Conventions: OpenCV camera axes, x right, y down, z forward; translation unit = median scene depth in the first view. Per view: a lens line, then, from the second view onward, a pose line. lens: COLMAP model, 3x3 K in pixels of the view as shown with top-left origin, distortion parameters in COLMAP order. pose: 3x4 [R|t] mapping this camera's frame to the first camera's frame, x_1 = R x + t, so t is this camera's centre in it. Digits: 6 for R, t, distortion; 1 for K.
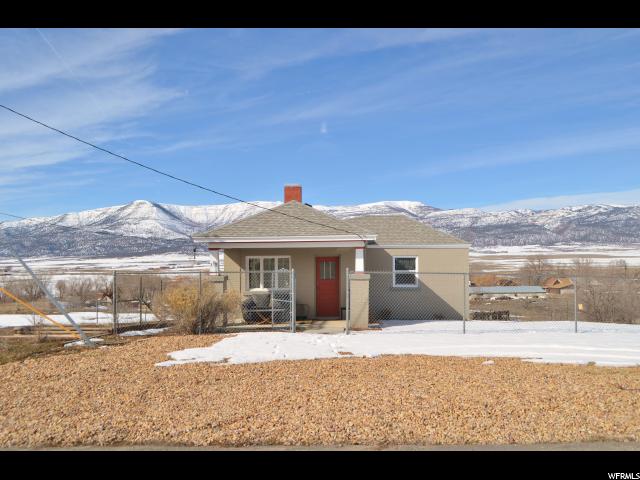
lens RADIAL K [[558.1, 0, 328.7], [0, 558.1, 323.7], [0, 0, 1]] dist [-0.010824, -0.013882]
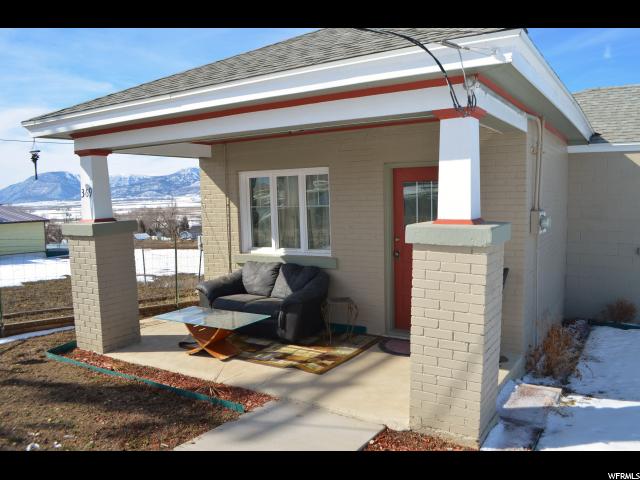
lens RADIAL K [[504.4, 0, 331.5], [0, 504.4, 241.3], [0, 0, 1]] dist [-0.071606, 0.000905]
pose [[0.880528, 0.036190, -0.472611, 0.082552], [-0.045273, 0.998944, -0.007854, -0.057545], [0.471827, 0.028312, 0.881236, 0.583873]]
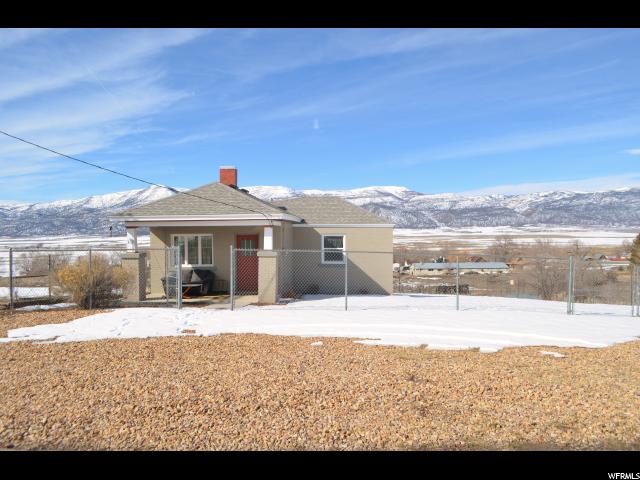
lens RADIAL K [[504.4, 0, 331.5], [0, 504.4, 241.3], [0, 0, 1]] dist [-0.071606, 0.000905]
pose [[0.999829, 0.002676, 0.018286, 0.116332], [-0.000678, 0.994106, -0.108413, -0.004411], [-0.018468, 0.108382, 0.993938, 0.047063]]
